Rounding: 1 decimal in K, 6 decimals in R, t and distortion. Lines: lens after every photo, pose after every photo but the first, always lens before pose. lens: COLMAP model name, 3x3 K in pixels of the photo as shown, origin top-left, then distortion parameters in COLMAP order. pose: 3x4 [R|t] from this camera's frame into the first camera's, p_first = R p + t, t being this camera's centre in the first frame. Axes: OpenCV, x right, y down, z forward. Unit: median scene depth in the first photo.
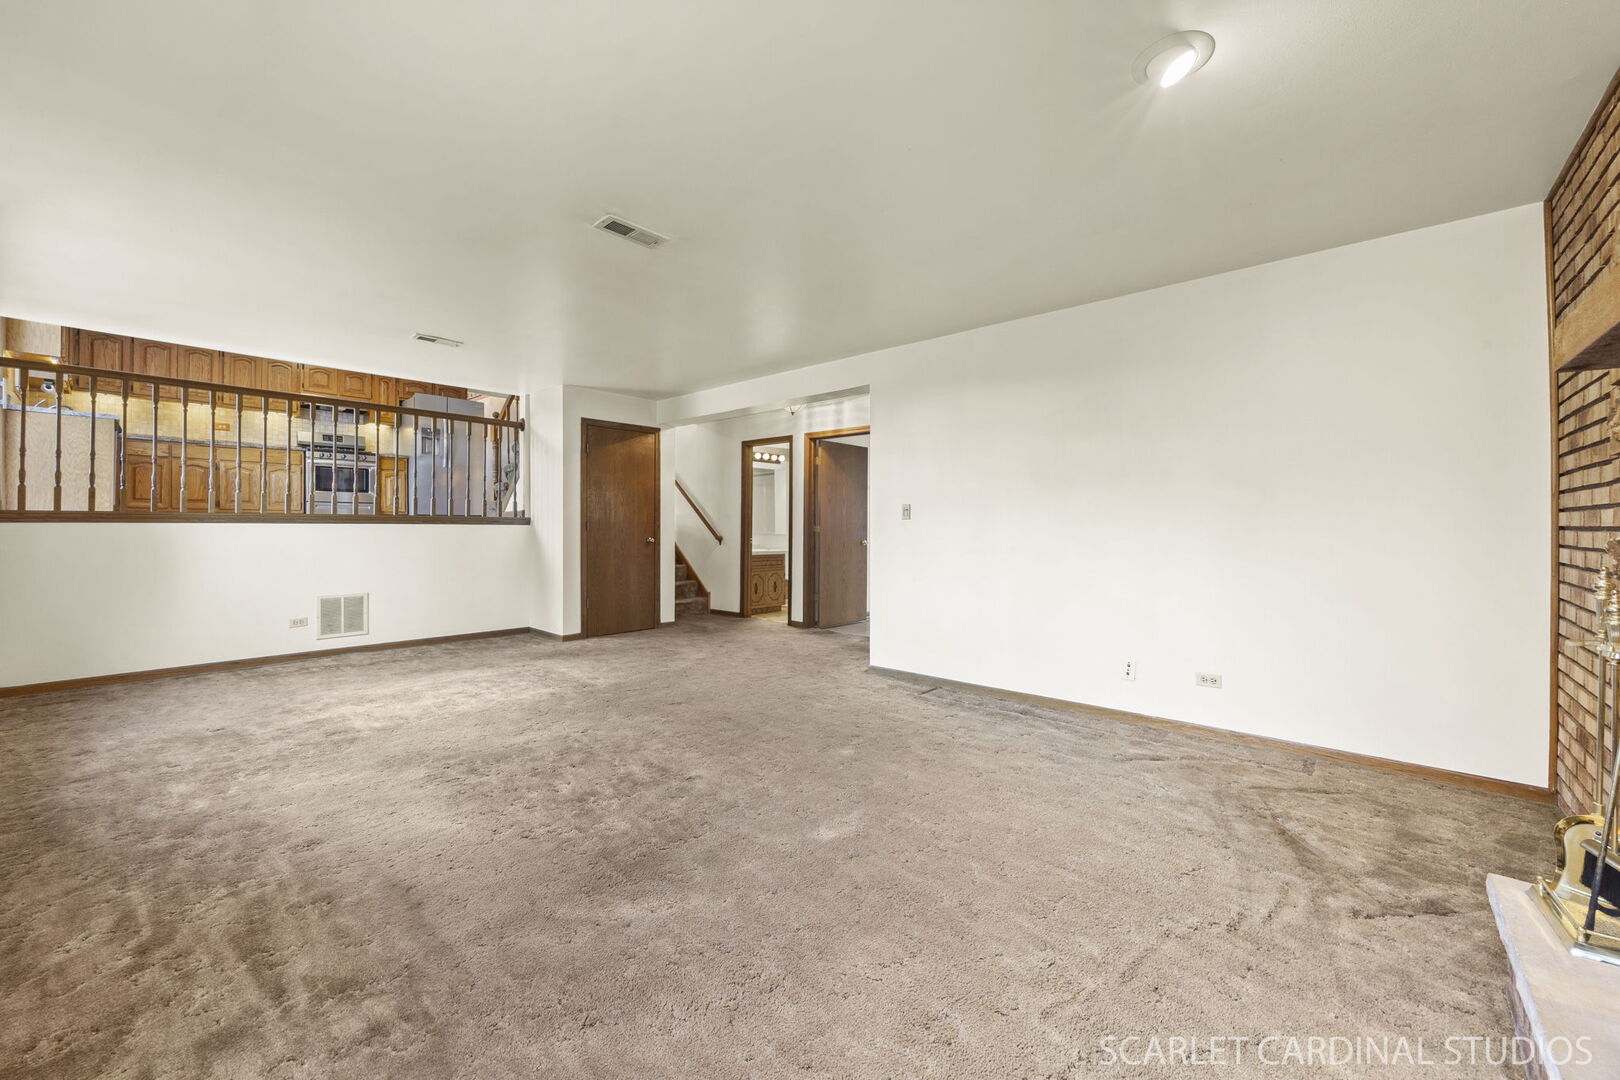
lens RADIAL K [[620.4, 0, 805.4], [0, 620.4, 524.1], [0, 0, 1]] dist [-0.011290, -0.000122]
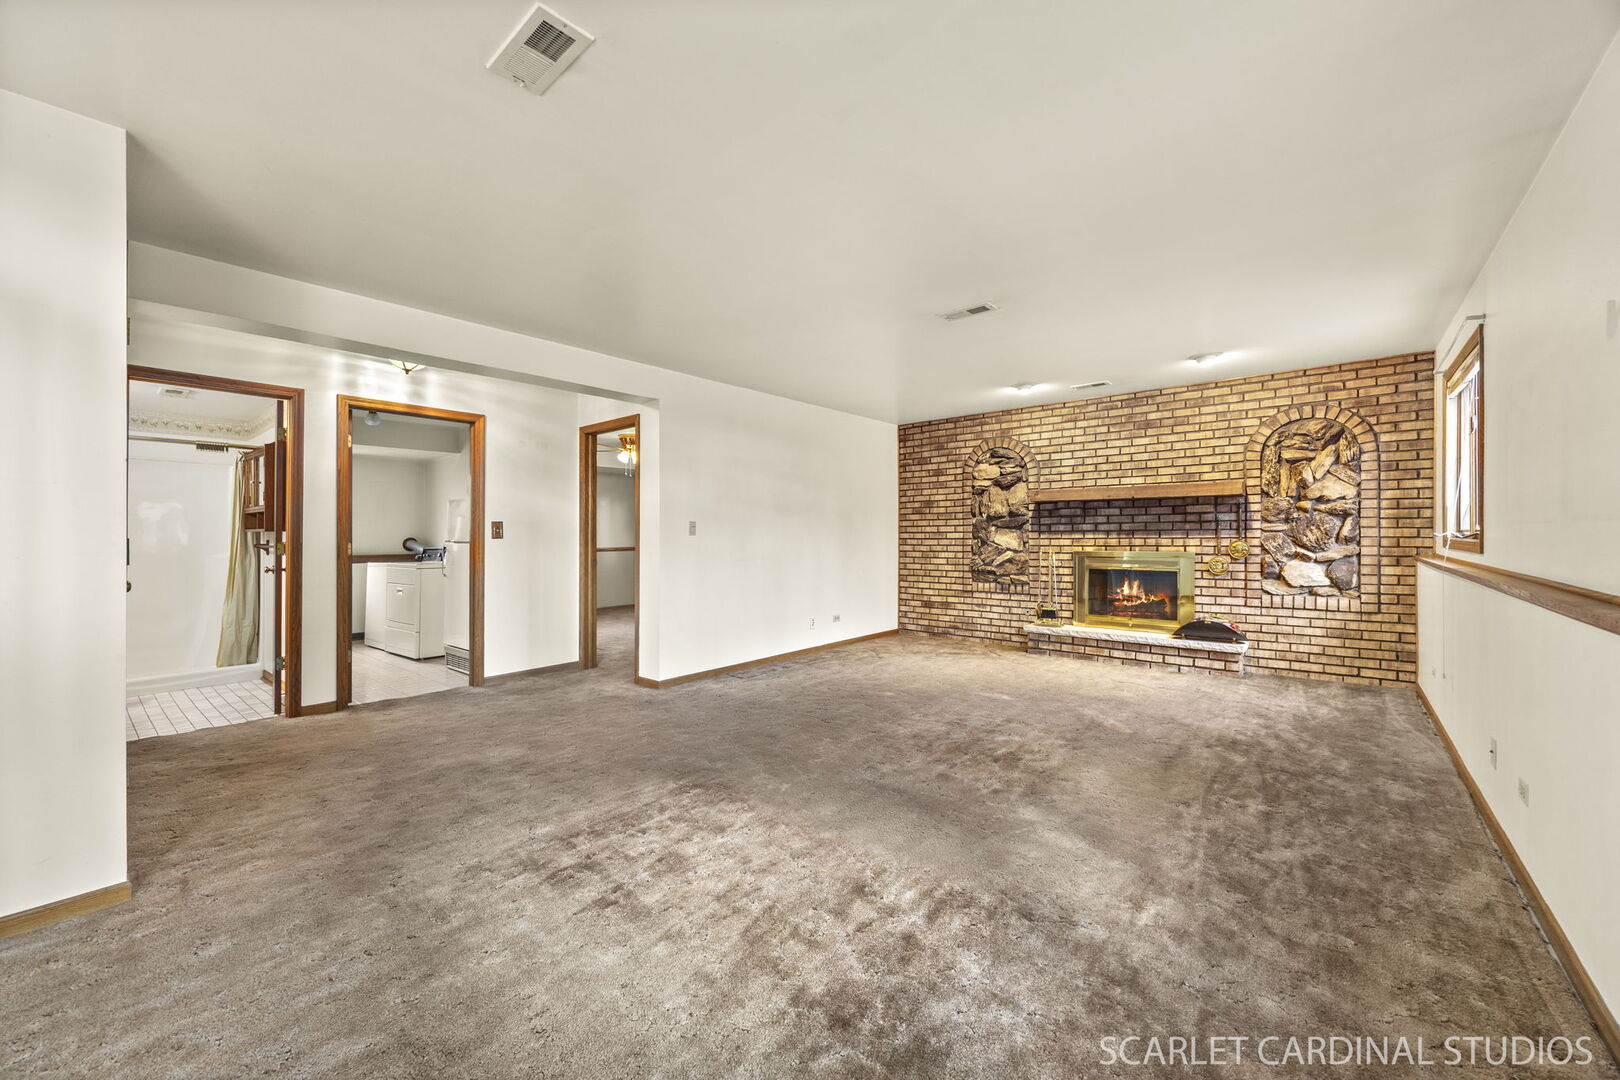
lens RADIAL K [[620.4, 0, 798.2], [0, 620.4, 537.7], [0, 0, 1]] dist [-0.011290, -0.000122]
pose [[-0.019437, 0.003040, 0.999806, -0.654604], [0.007610, 0.999967, -0.002893, 0.001933], [-0.999782, 0.007553, -0.019460, 0.582411]]
